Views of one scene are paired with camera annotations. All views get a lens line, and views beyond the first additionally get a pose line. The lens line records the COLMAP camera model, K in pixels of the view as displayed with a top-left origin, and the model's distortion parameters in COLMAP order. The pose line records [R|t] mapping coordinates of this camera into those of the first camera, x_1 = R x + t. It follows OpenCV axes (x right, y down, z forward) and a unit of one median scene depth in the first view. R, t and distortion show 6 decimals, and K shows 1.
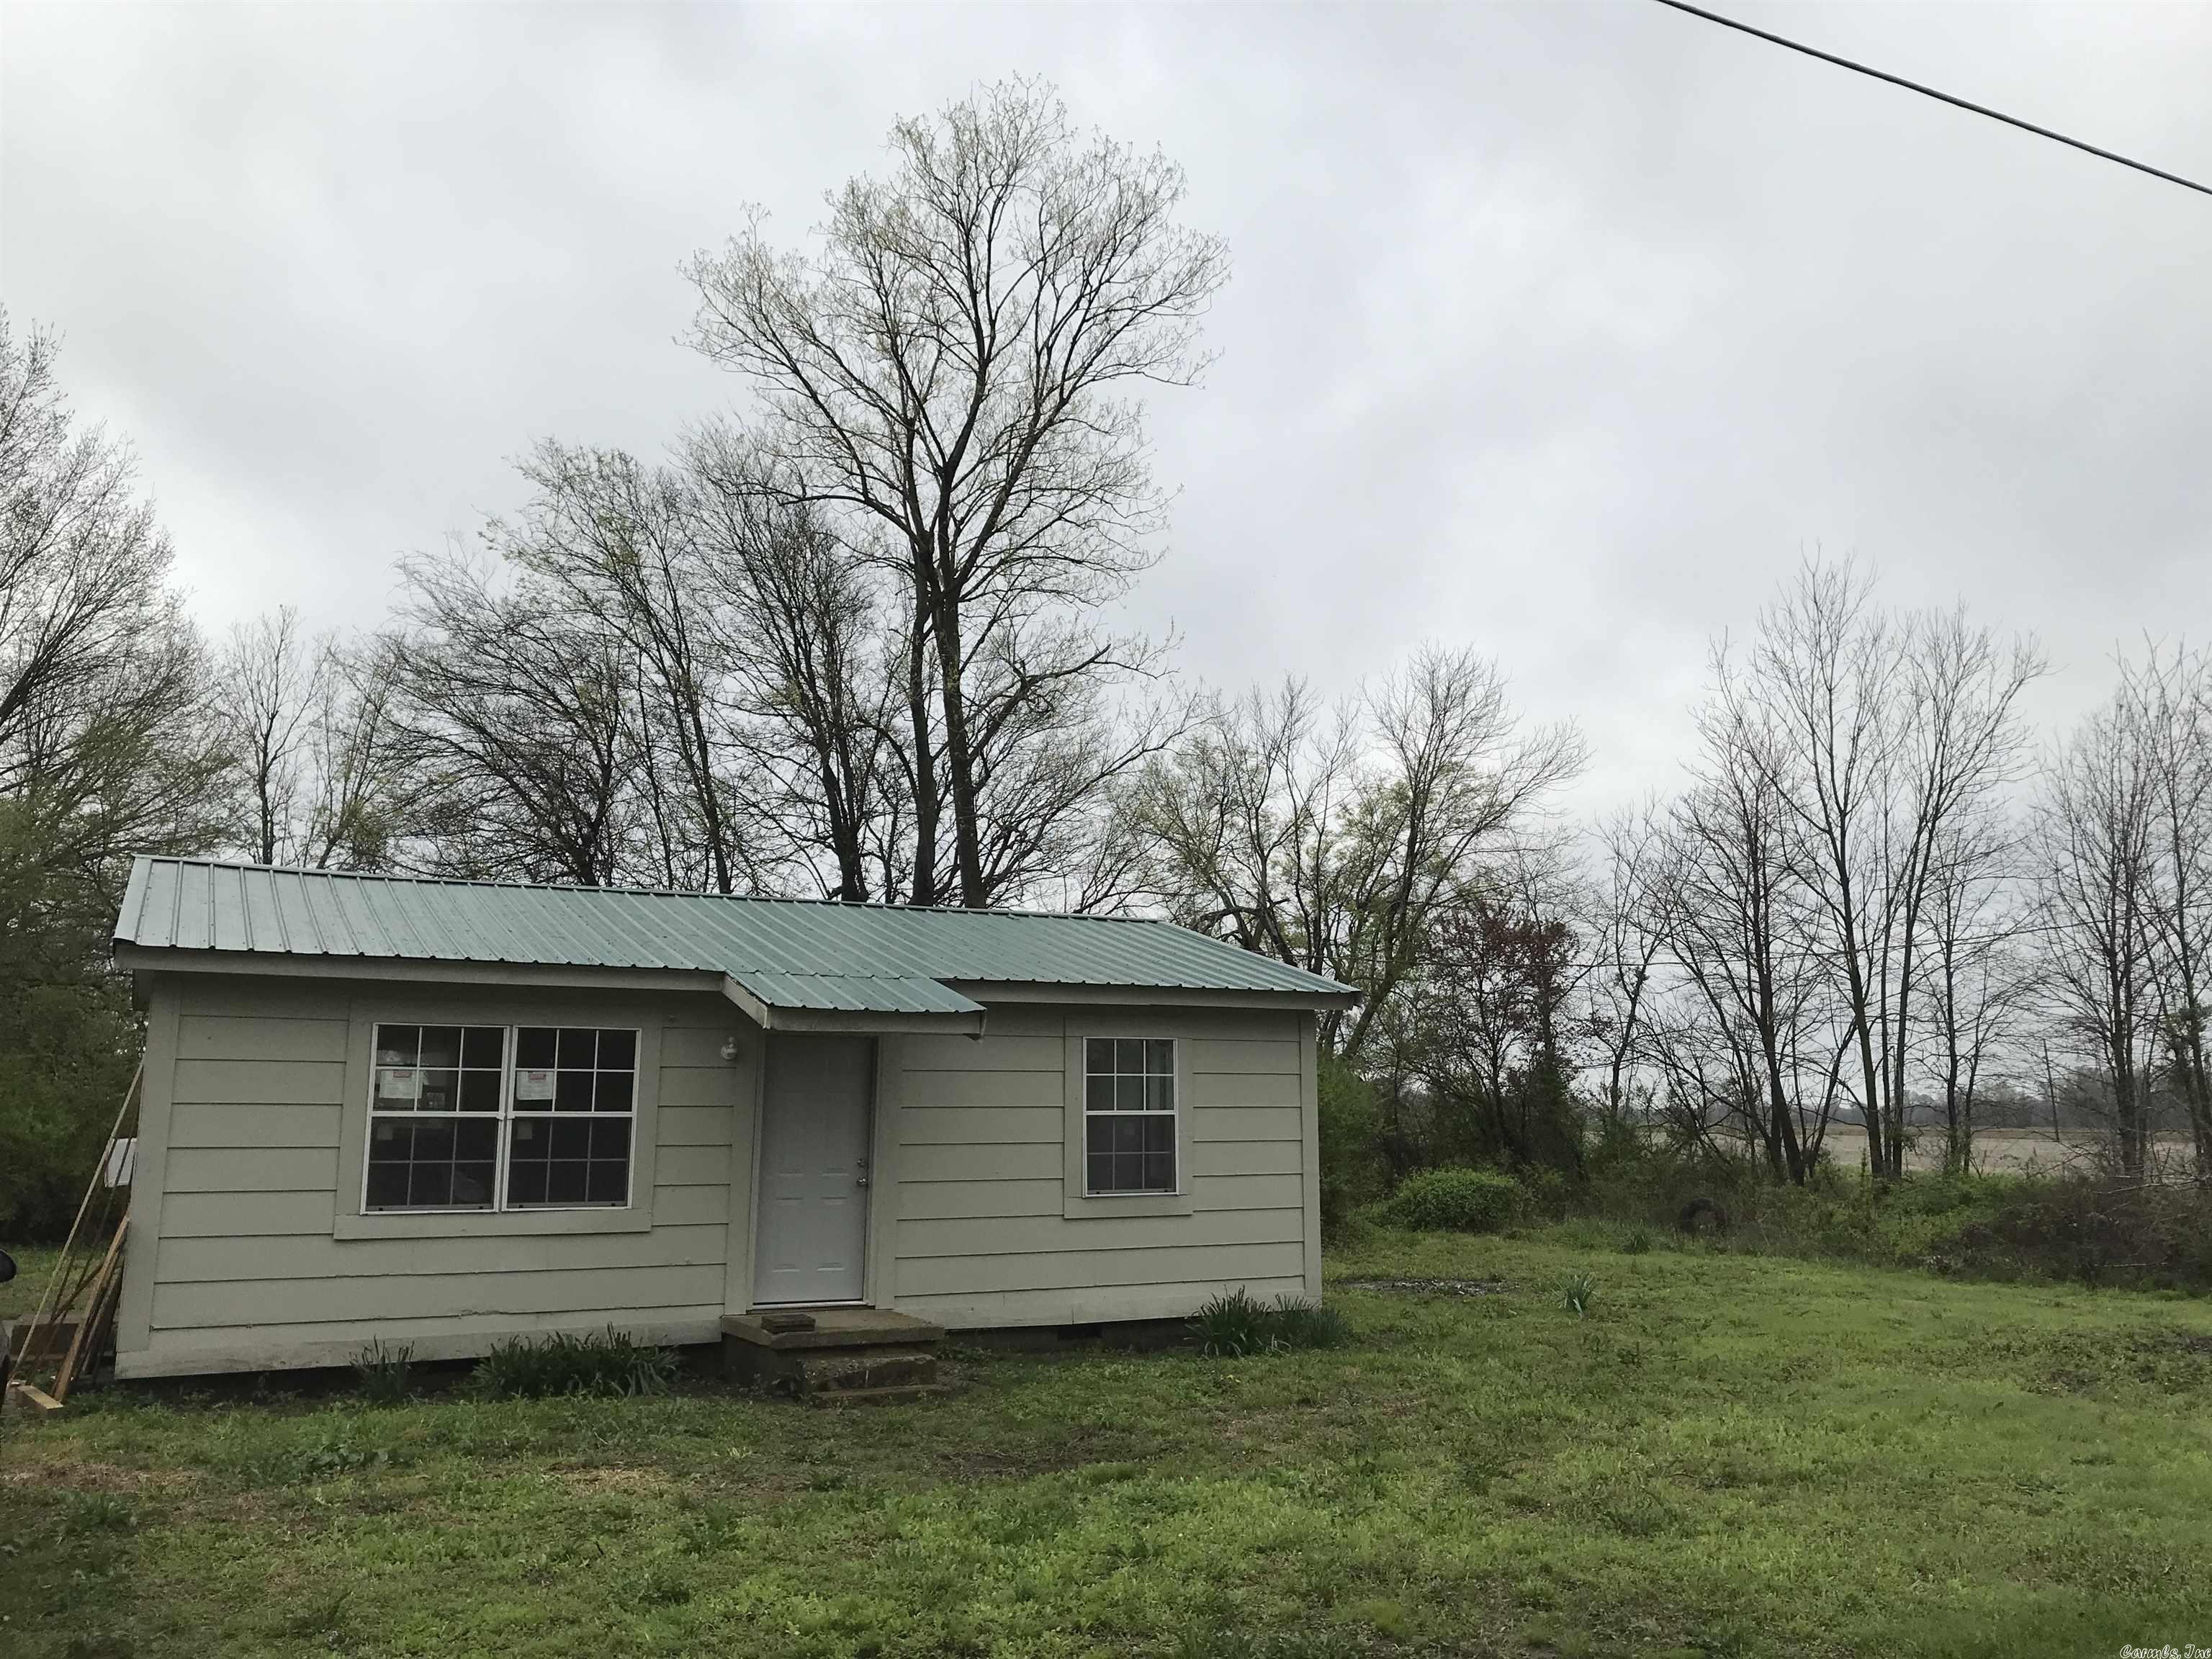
lens RADIAL K [[1778.5, 0, 1094.5], [0, 1778.5, 841.4], [0, 0, 1]] dist [-0.002239, -0.036181]
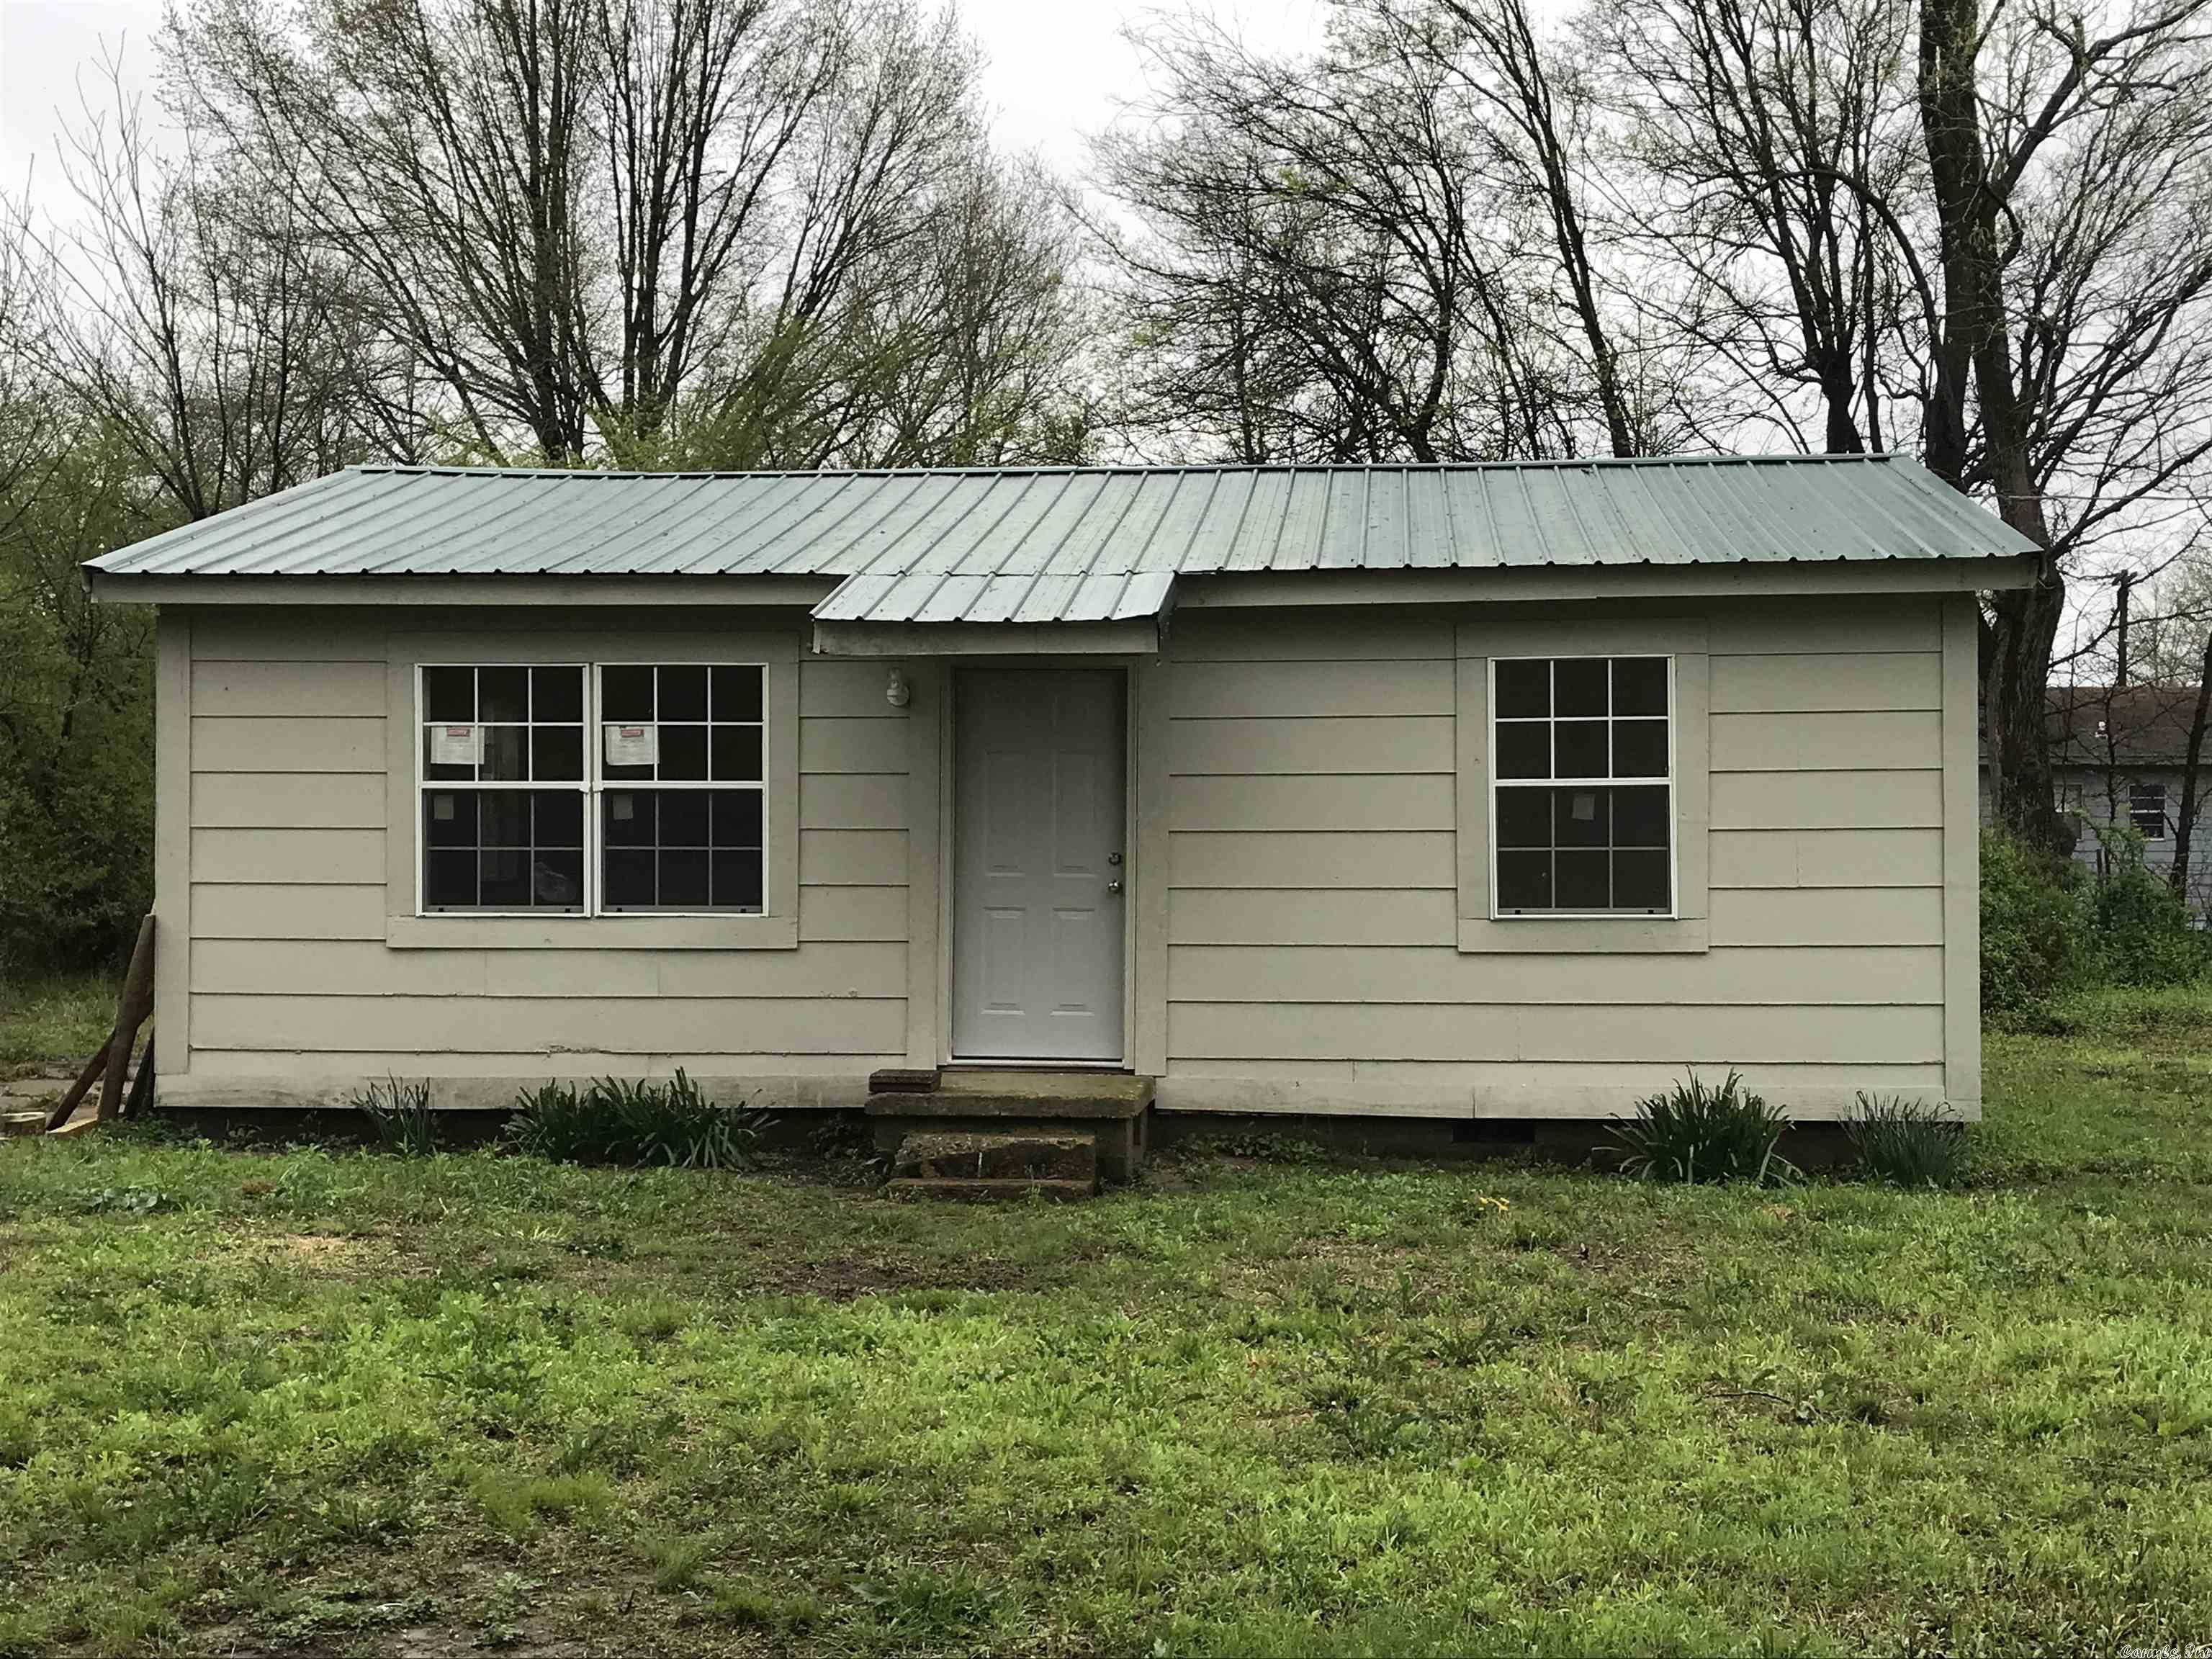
lens RADIAL K [[2651.0, 0, 1106.0], [0, 2651.0, 829.5], [0, 0, 1]] dist [-0.018104, -0.051802]
pose [[0.860194, 0.009231, -0.509884, 0.391750], [0.077399, 0.985890, 0.148425, 0.026551], [0.504060, -0.167139, 0.847342, 0.181812]]
